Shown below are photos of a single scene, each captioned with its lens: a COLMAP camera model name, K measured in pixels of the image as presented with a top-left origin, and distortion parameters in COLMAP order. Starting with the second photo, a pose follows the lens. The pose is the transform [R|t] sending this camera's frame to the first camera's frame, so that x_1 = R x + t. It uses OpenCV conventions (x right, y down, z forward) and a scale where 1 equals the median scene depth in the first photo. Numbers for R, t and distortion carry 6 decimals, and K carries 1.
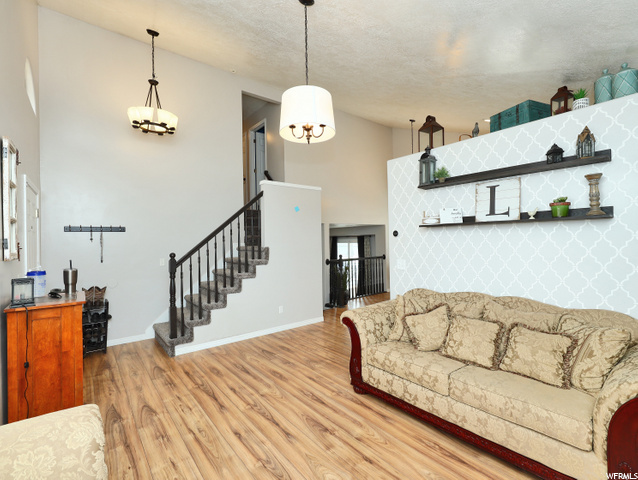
lens RADIAL K [[302.0, 0, 325.1], [0, 302.0, 237.1], [0, 0, 1]] dist [0.000288, 0.000242]
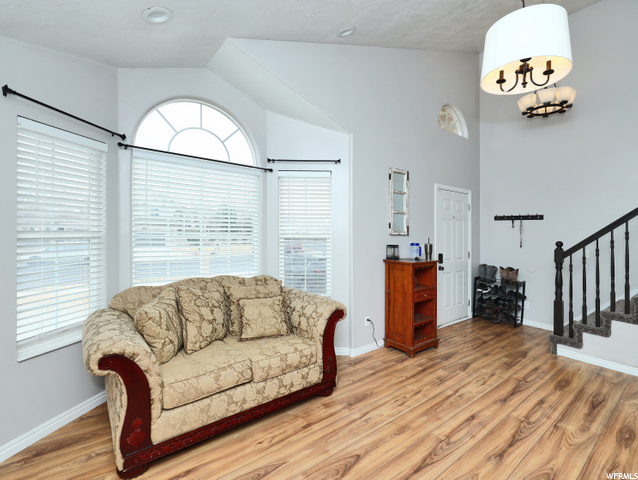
lens RADIAL K [[302.0, 0, 325.1], [0, 302.0, 237.1], [0, 0, 1]] dist [0.000288, 0.000242]
pose [[-0.008449, 0.034157, -0.999381, 0.426762], [-0.012368, 0.999336, 0.034260, 0.018580], [0.999888, 0.012649, -0.008021, 0.320433]]
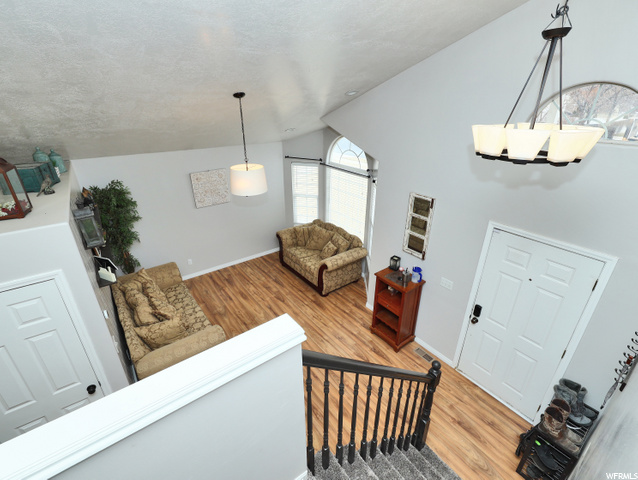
lens RADIAL K [[302.0, 0, 325.1], [0, 302.0, 237.1], [0, 0, 1]] dist [0.000288, 0.000242]
pose [[-0.999335, 0.008940, 0.035340, -0.318046], [0.022786, 0.909923, 0.414152, -0.480572], [-0.028454, 0.414682, -0.909522, 1.562628]]
